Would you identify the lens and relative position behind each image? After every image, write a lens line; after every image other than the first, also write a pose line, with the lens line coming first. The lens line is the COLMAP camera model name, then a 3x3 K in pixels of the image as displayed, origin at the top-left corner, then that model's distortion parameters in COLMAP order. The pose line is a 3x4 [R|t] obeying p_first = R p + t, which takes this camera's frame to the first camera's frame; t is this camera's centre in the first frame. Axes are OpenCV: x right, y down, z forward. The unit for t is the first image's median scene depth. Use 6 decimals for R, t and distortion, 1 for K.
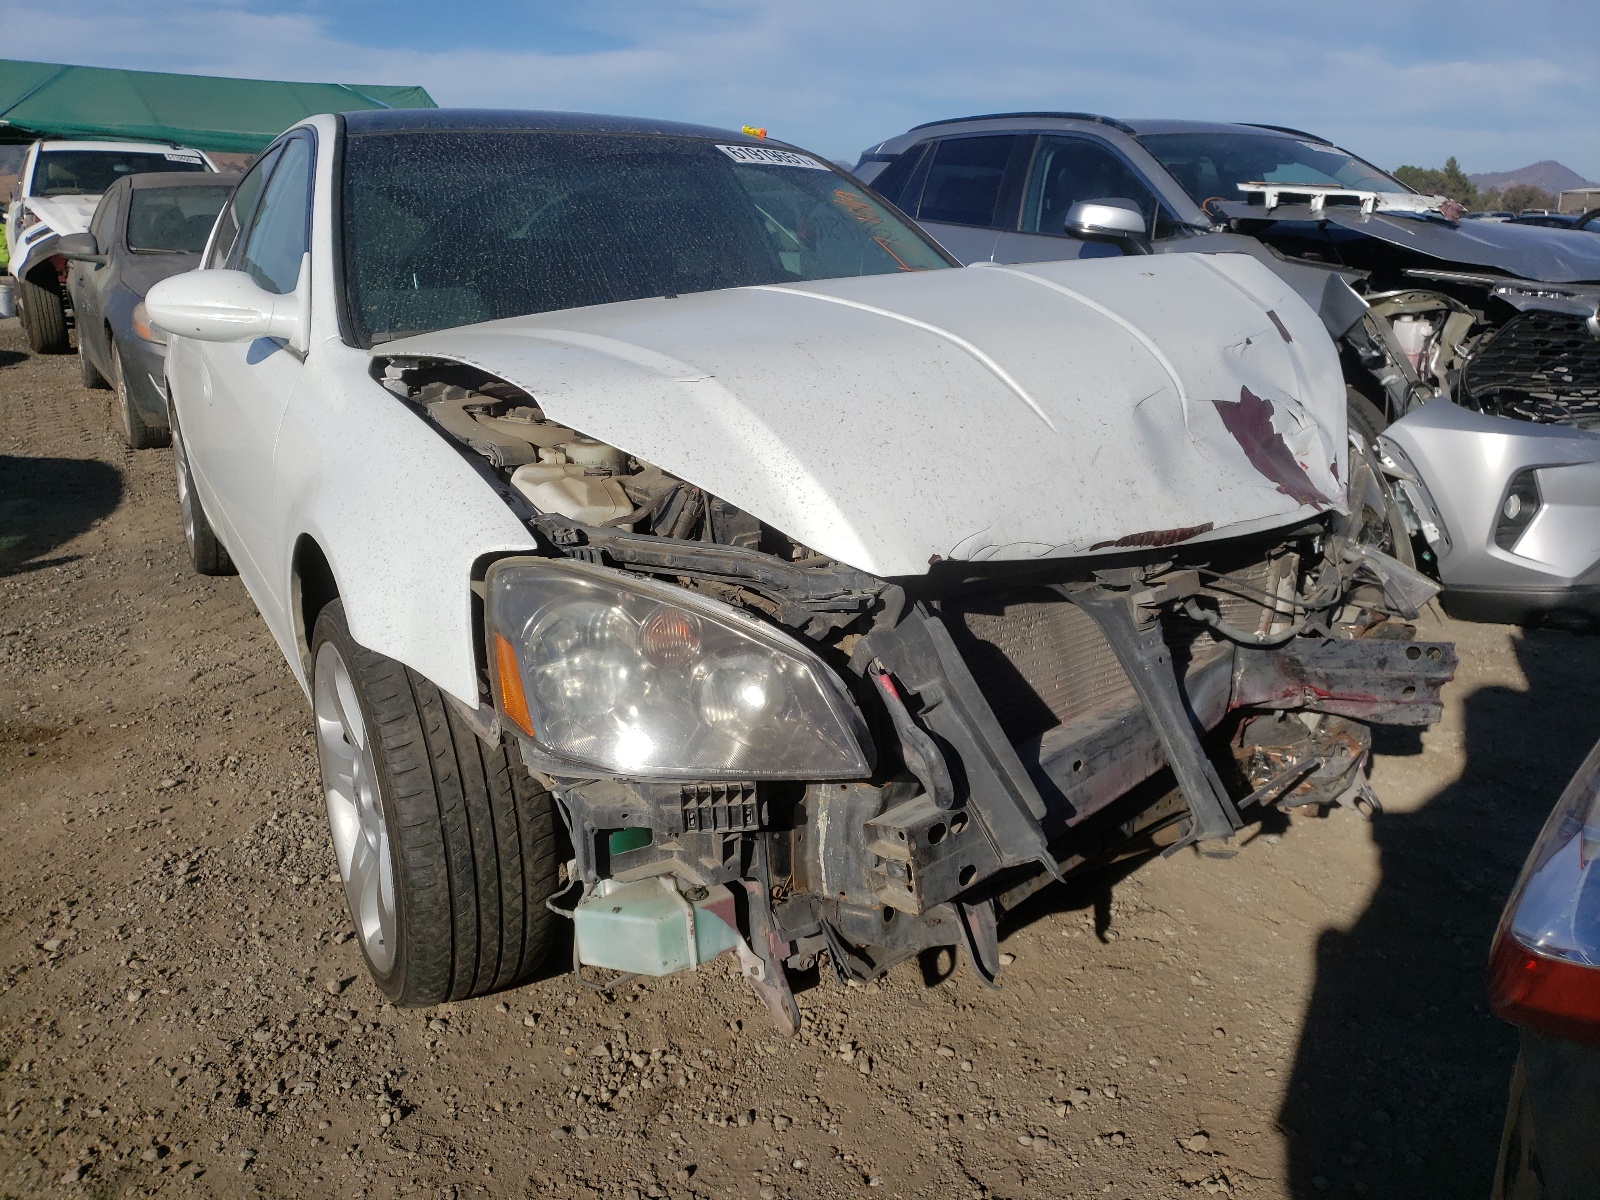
lens RADIAL K [[1234.0, 0, 798.9], [0, 1234.0, 575.2], [0, 0, 1]] dist [-0.004312, 0.041976]
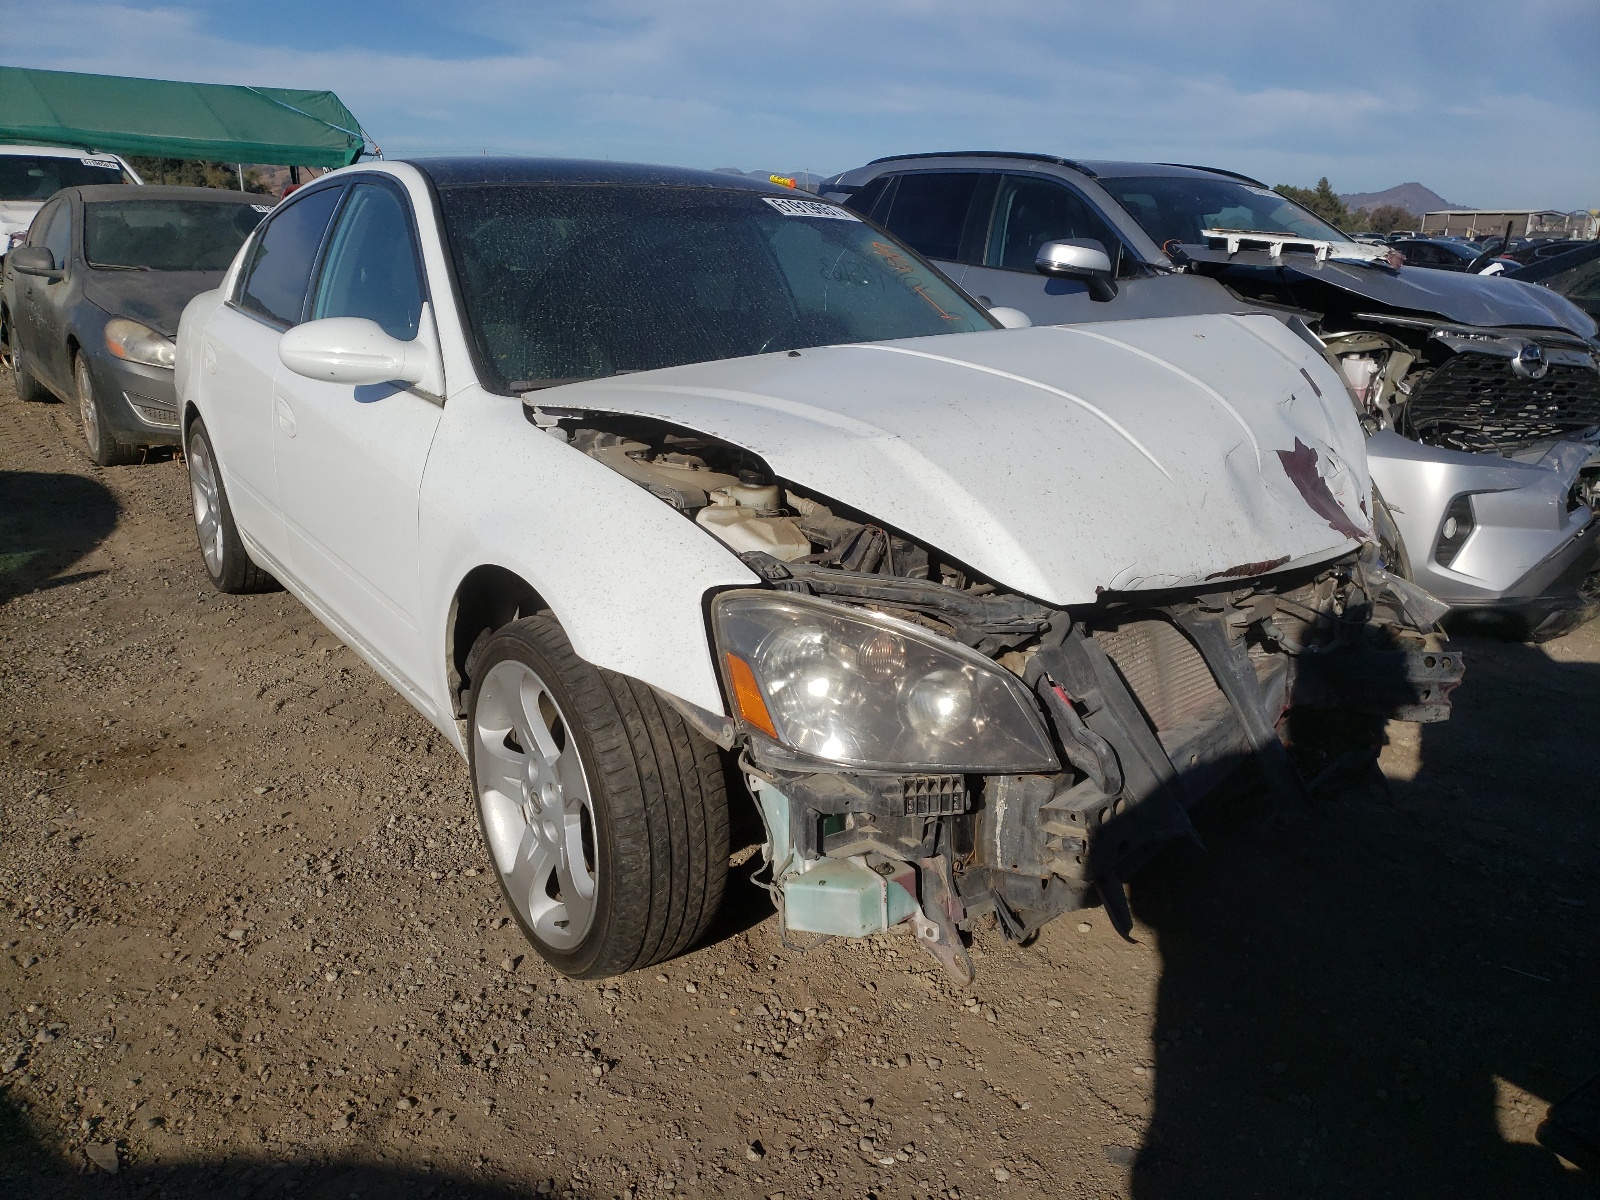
lens RADIAL K [[1210.9, 0, 799.7], [0, 1210.9, 605.9], [0, 0, 1]] dist [0.024999, -0.005157]
pose [[0.997424, -0.005334, 0.071538, -0.197409], [0.004116, 0.999844, 0.017165, -0.013918], [-0.071619, -0.016826, 0.997290, -0.128634]]
